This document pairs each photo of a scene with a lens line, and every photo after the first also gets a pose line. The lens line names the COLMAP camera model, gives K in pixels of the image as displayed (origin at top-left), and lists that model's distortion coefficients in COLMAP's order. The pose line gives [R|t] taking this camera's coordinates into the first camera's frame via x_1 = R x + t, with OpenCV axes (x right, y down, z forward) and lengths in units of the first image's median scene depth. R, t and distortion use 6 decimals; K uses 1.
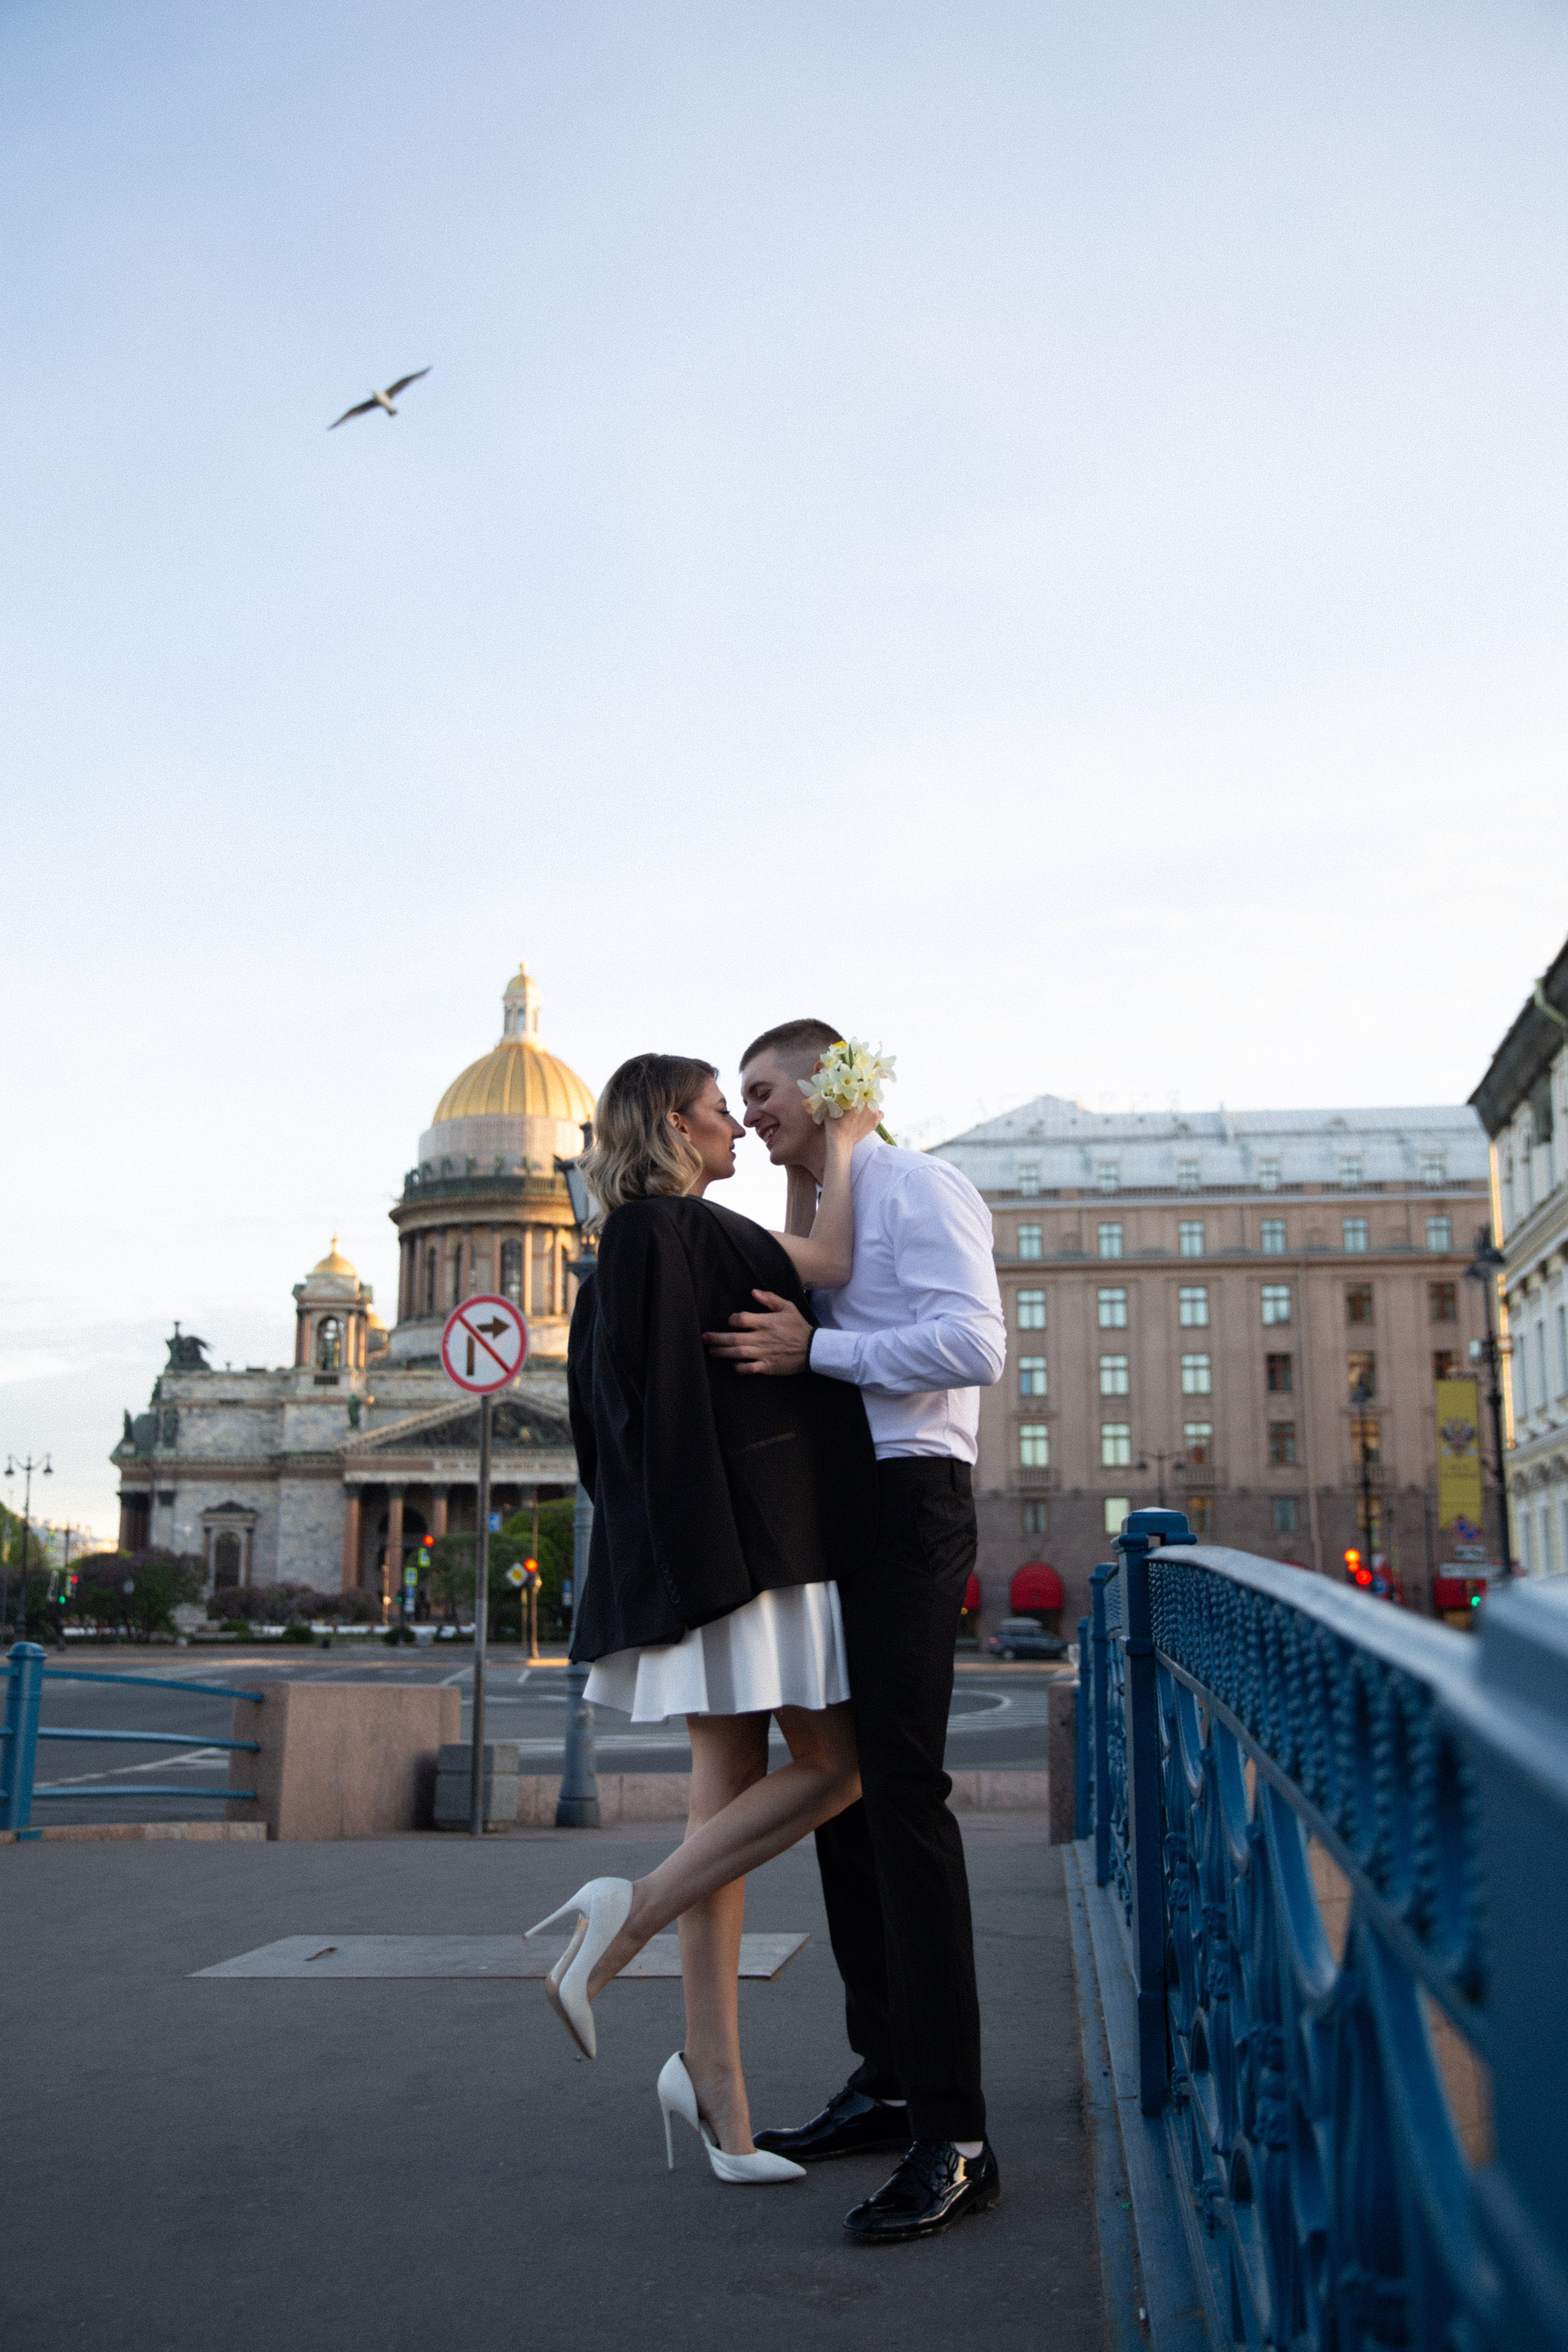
lens RADIAL K [[2298.4, 0, 795.5], [0, 2298.4, 1173.8], [0, 0, 1]] dist [-0.014141, 0.008291]
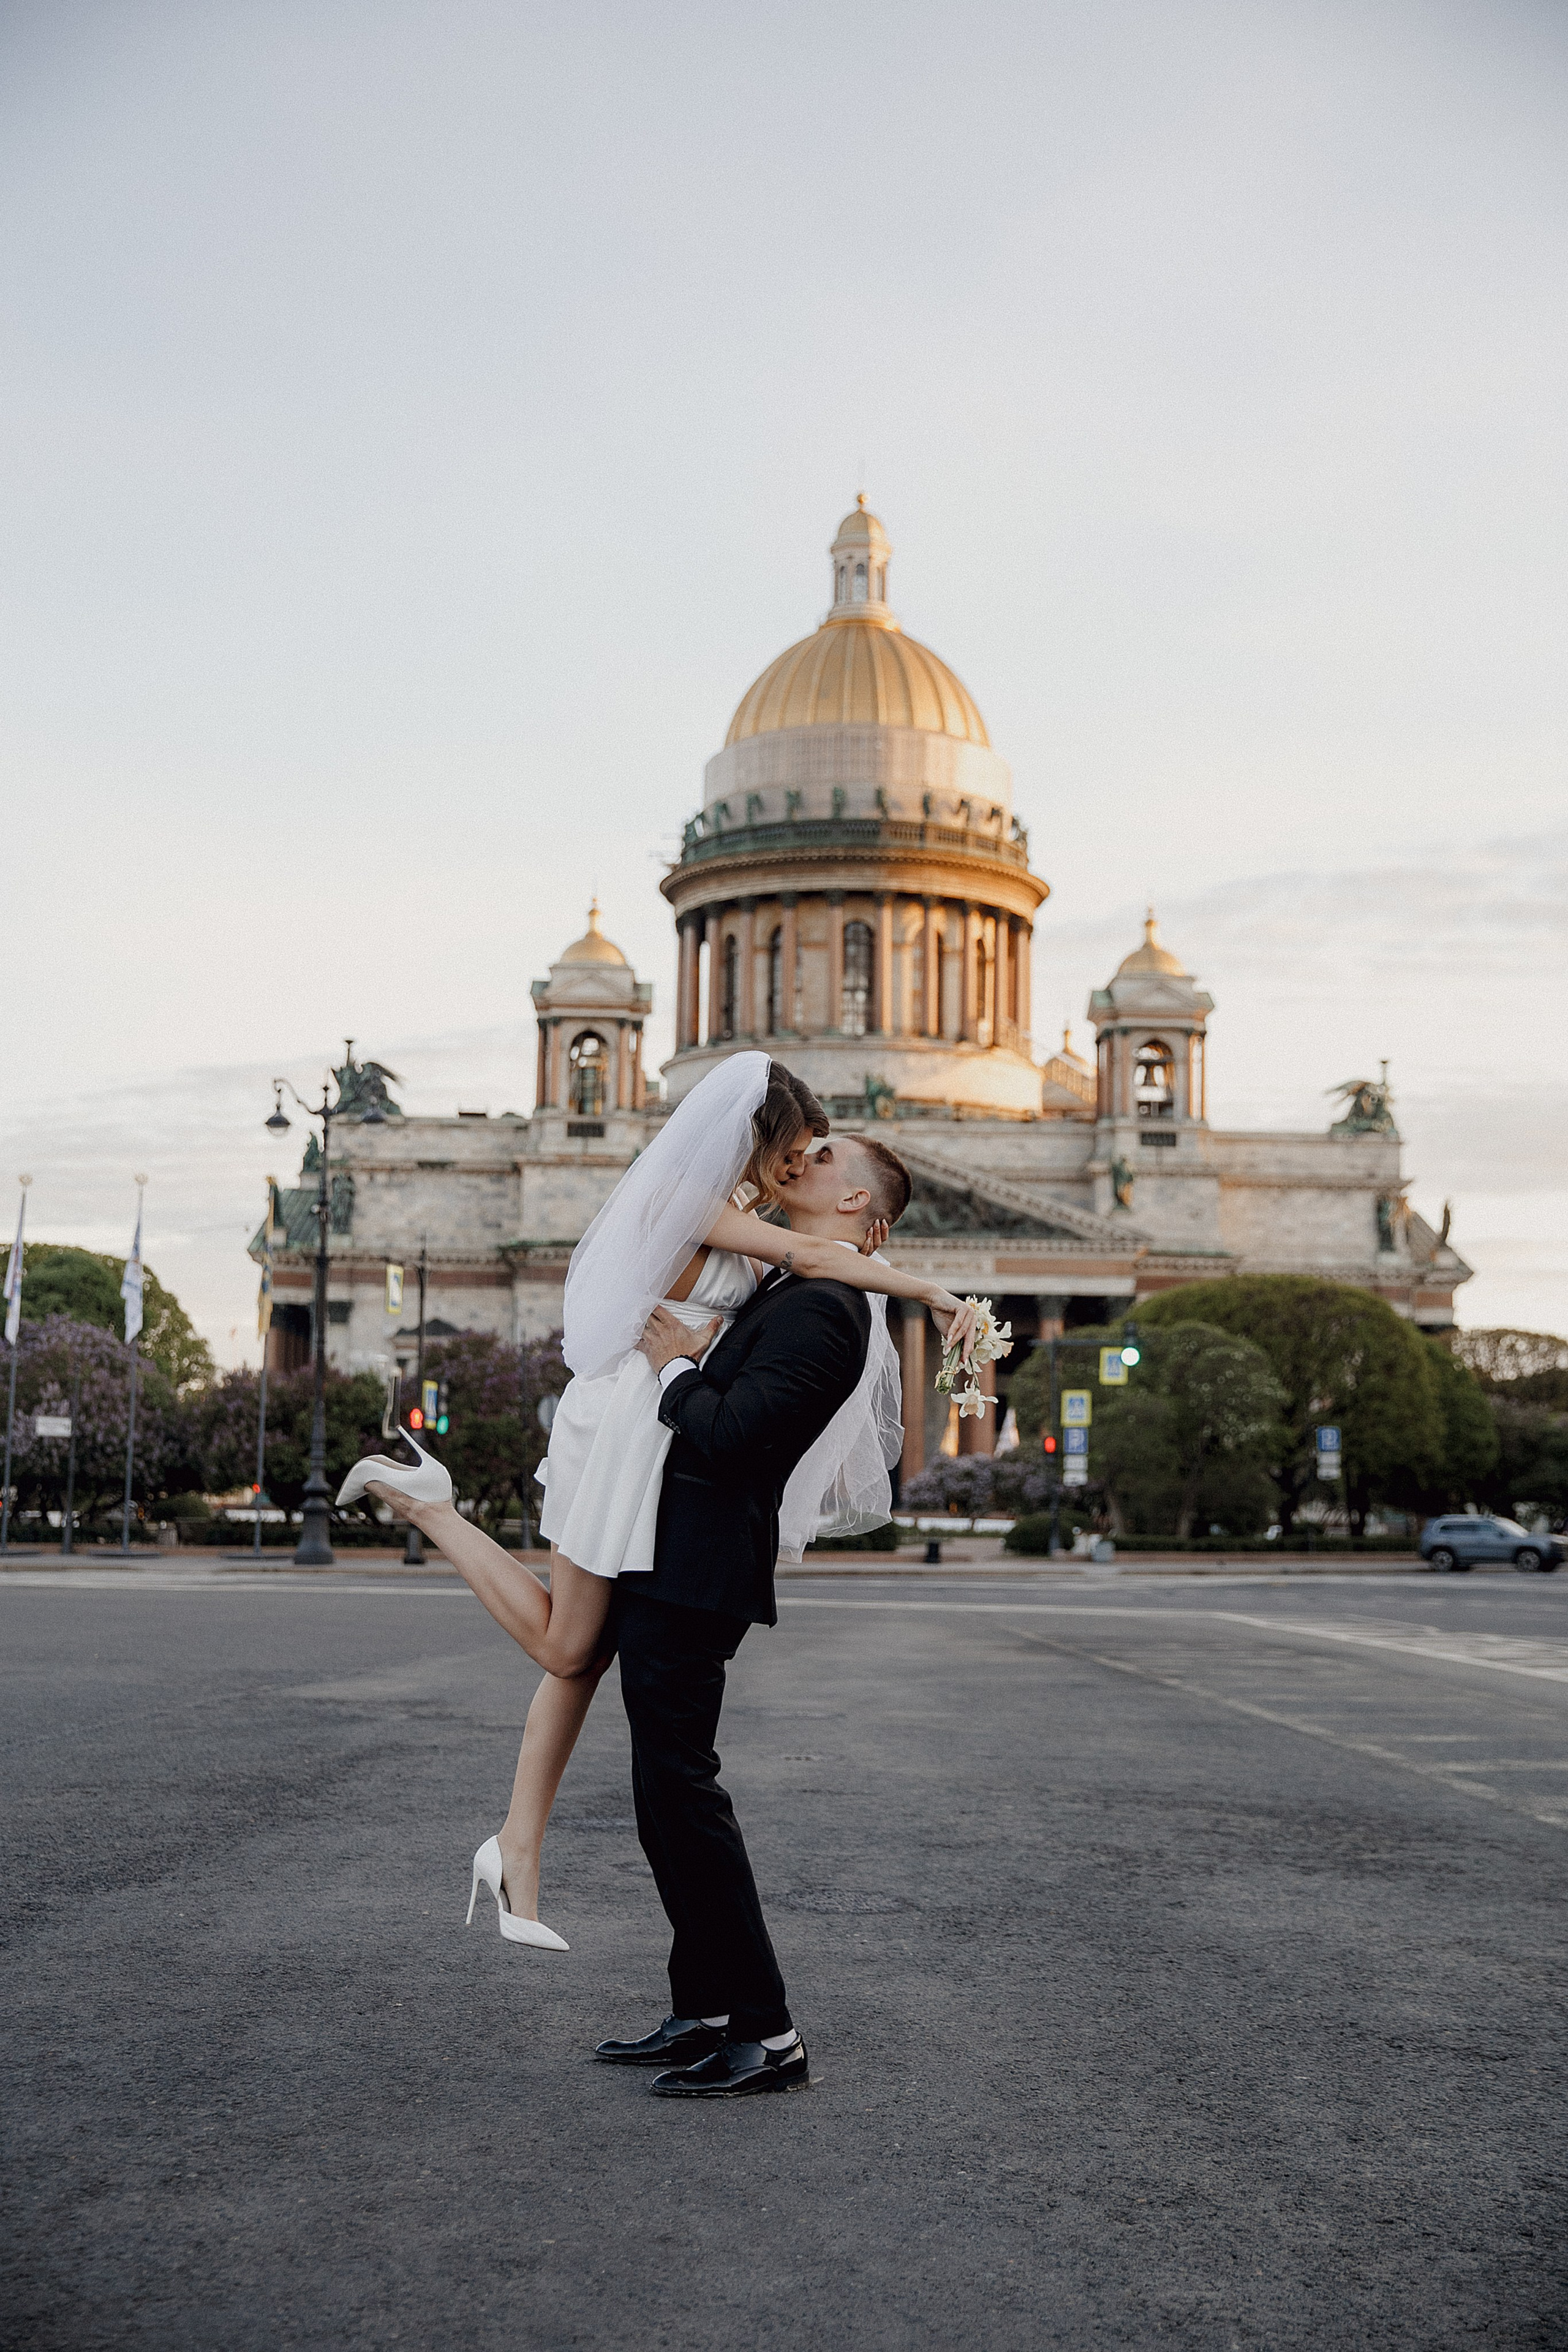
lens RADIAL K [[2856.2, 0, 782.3], [0, 2856.2, 1182.7], [0, 0, 1]] dist [0.044492, 0.011154]
pose [[0.997454, 0.007967, -0.070868, -0.093657], [-0.002539, 0.997077, 0.076358, 0.043765], [0.071269, -0.075984, 0.994559, 0.217016]]
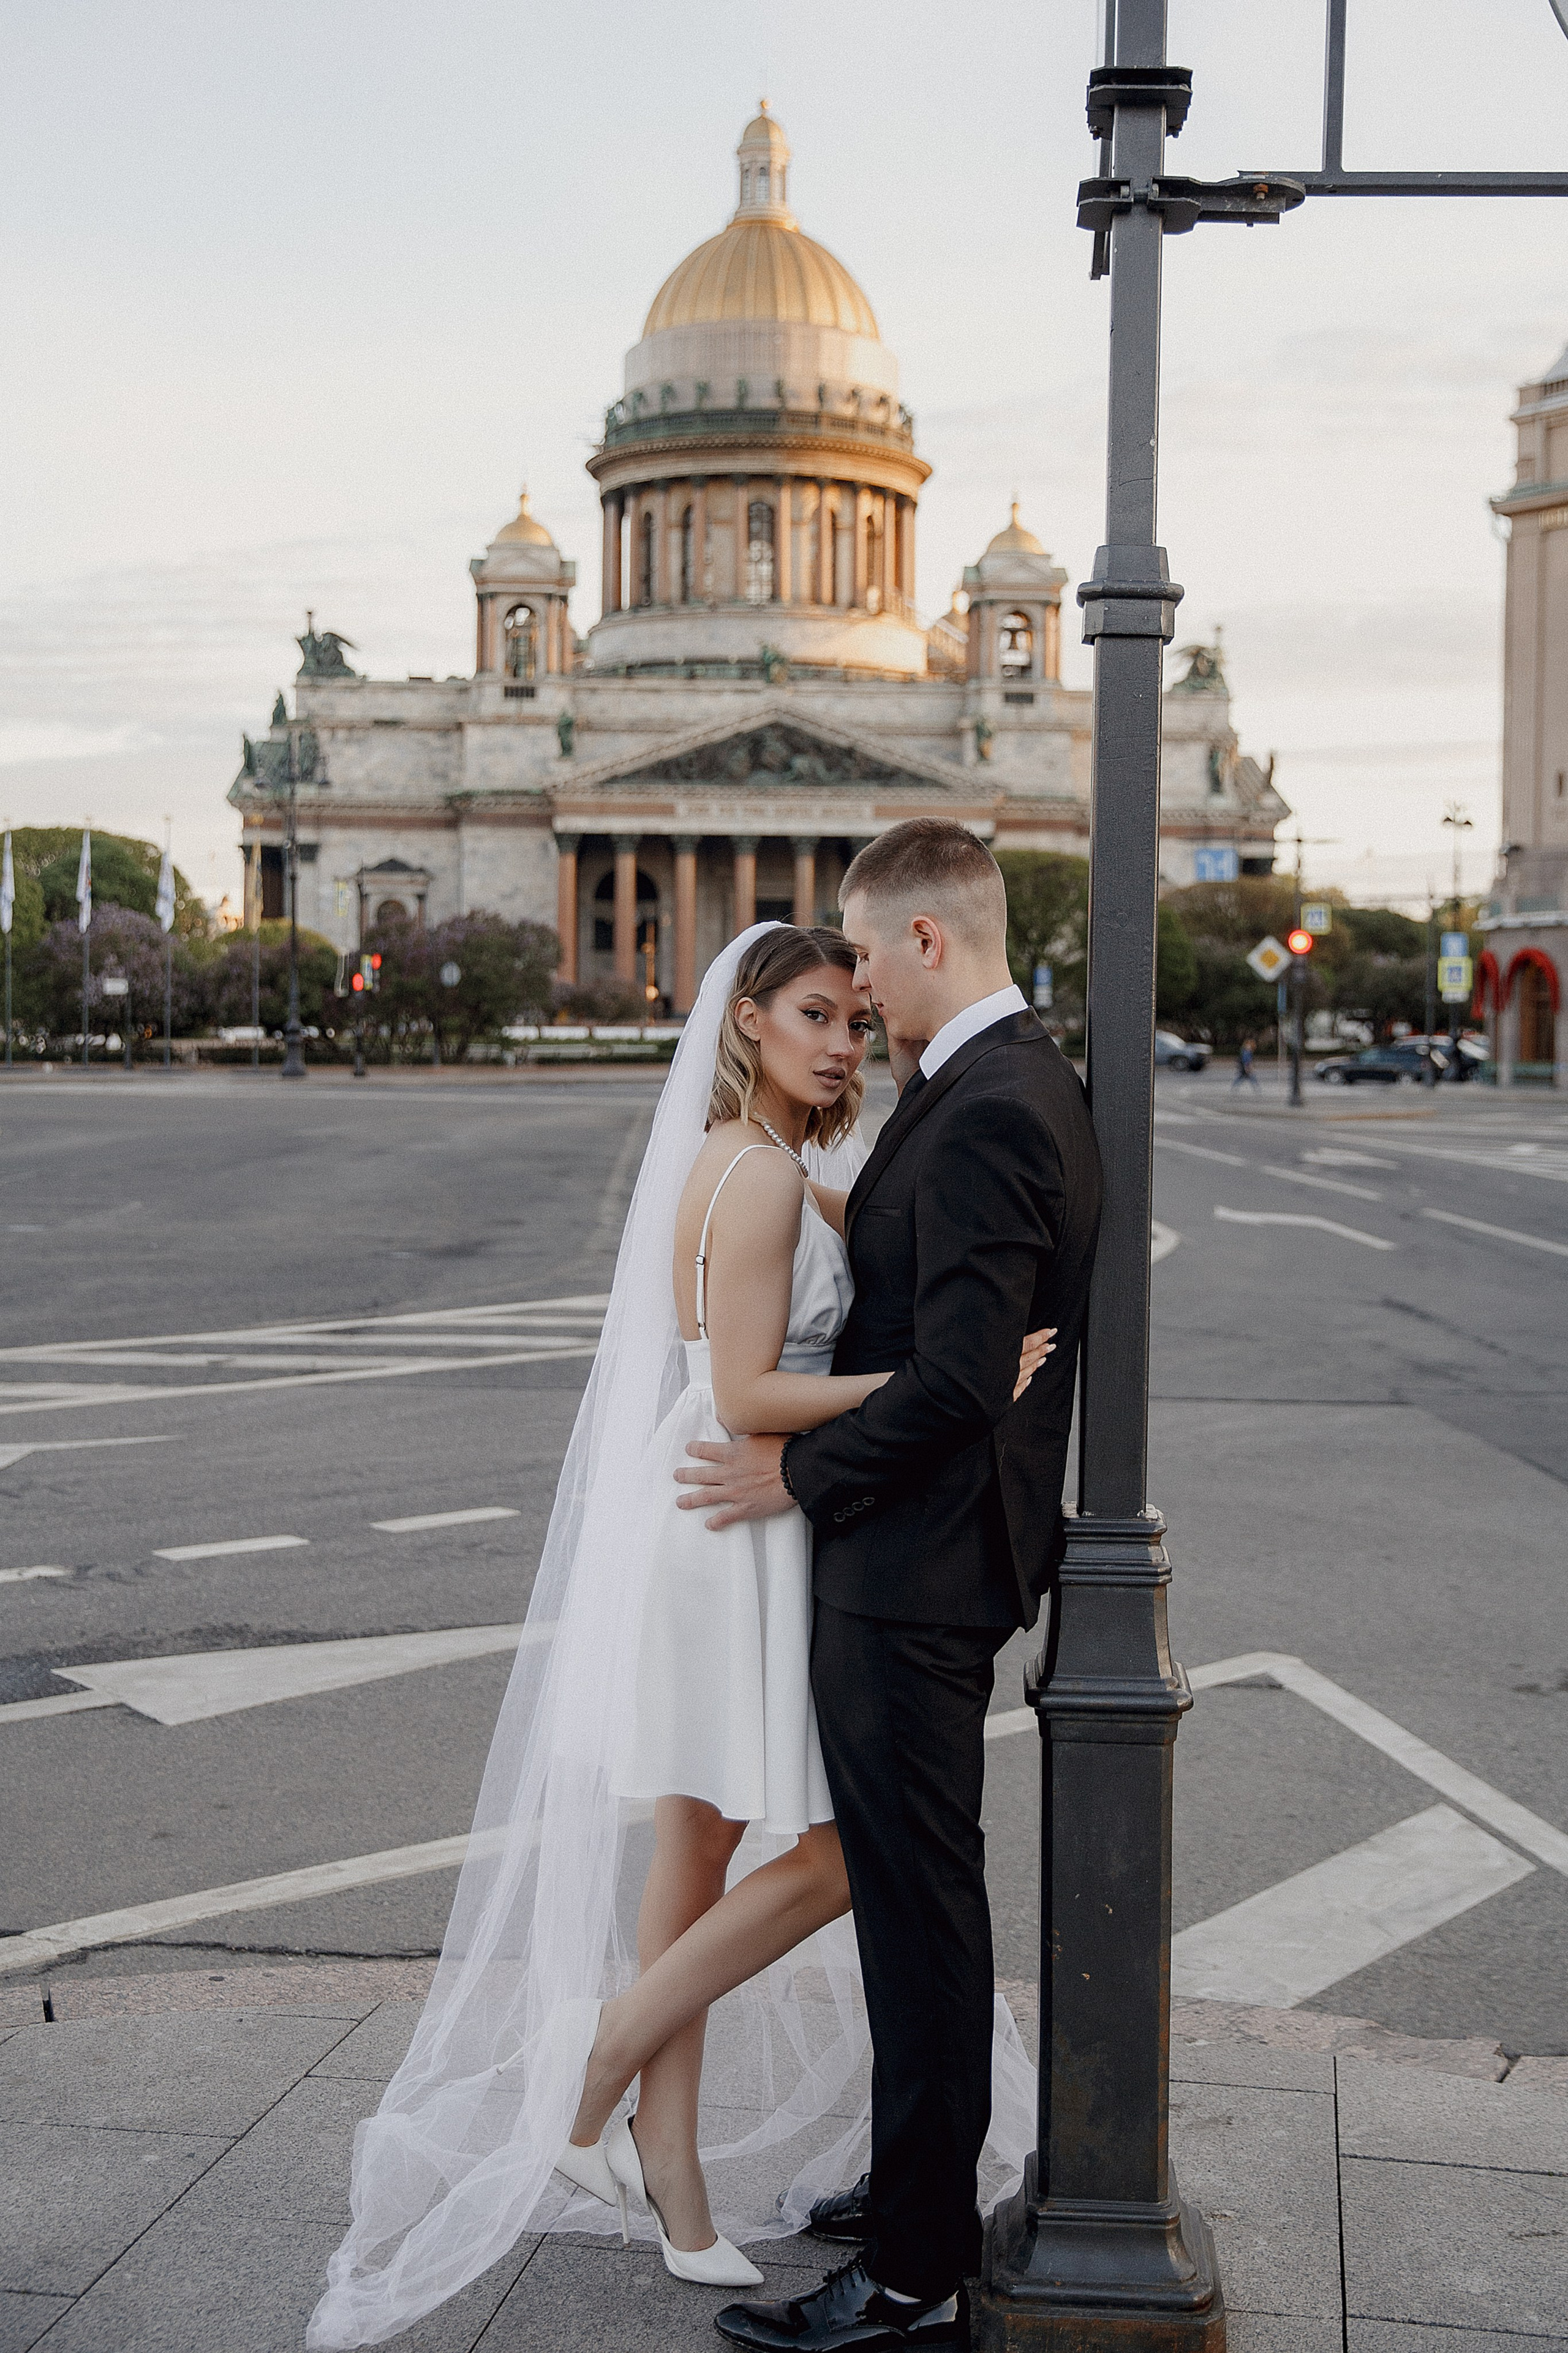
lens RADIAL K [[2785.2, 0, 825.1], [0, 2785.2, 1081.2], [0, 0, 1]] dist [0.005801, 0.054366]
pose [[0.999103, 0.010281, -0.041079, -0.070106], [-0.001241, 0.976775, 0.214266, 0.021061], [0.042327, -0.214023, 0.975911, 0.118262]]
